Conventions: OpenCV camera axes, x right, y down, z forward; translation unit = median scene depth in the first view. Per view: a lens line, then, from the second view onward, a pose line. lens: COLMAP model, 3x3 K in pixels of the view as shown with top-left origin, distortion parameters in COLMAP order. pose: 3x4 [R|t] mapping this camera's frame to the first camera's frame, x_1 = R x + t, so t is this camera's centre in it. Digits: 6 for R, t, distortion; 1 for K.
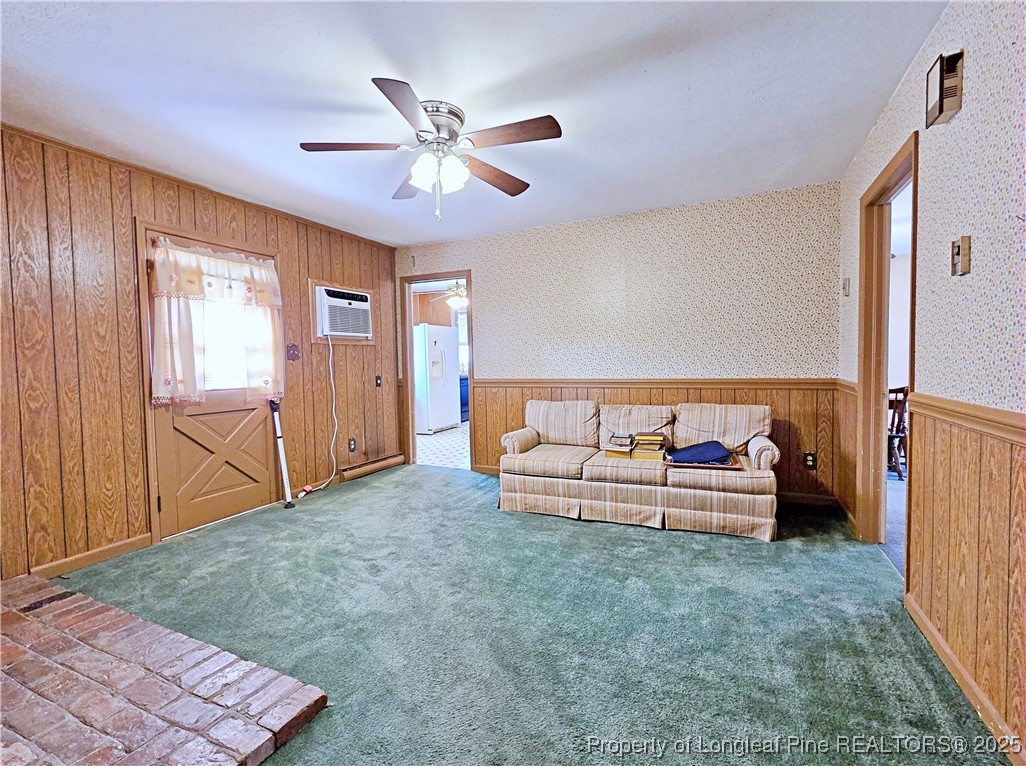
lens RADIAL K [[467.7, 0, 511.9], [0, 467.7, 380.0], [0, 0, 1]] dist [-0.013059, -0.000500]
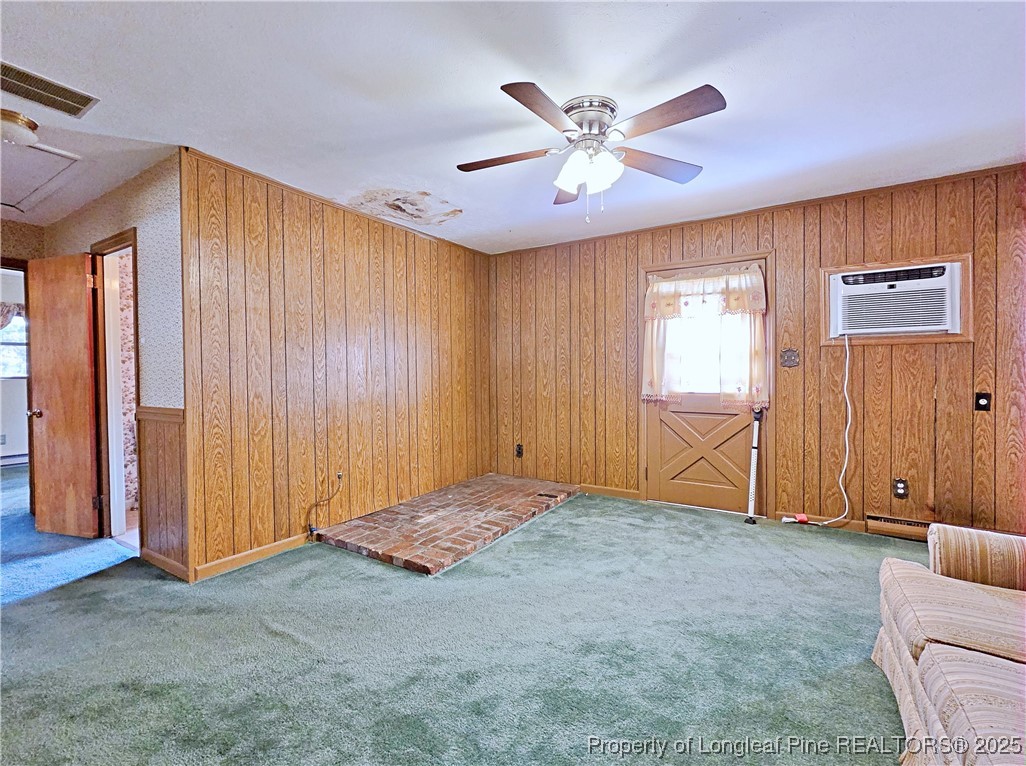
lens RADIAL K [[467.7, 0, 509.5], [0, 467.7, 380.8], [0, 0, 1]] dist [-0.013059, -0.000500]
pose [[-0.146614, 0.033701, -0.988620, 0.519228], [-0.034630, 0.998632, 0.039178, -0.034455], [0.988587, 0.039980, -0.145246, 0.643030]]
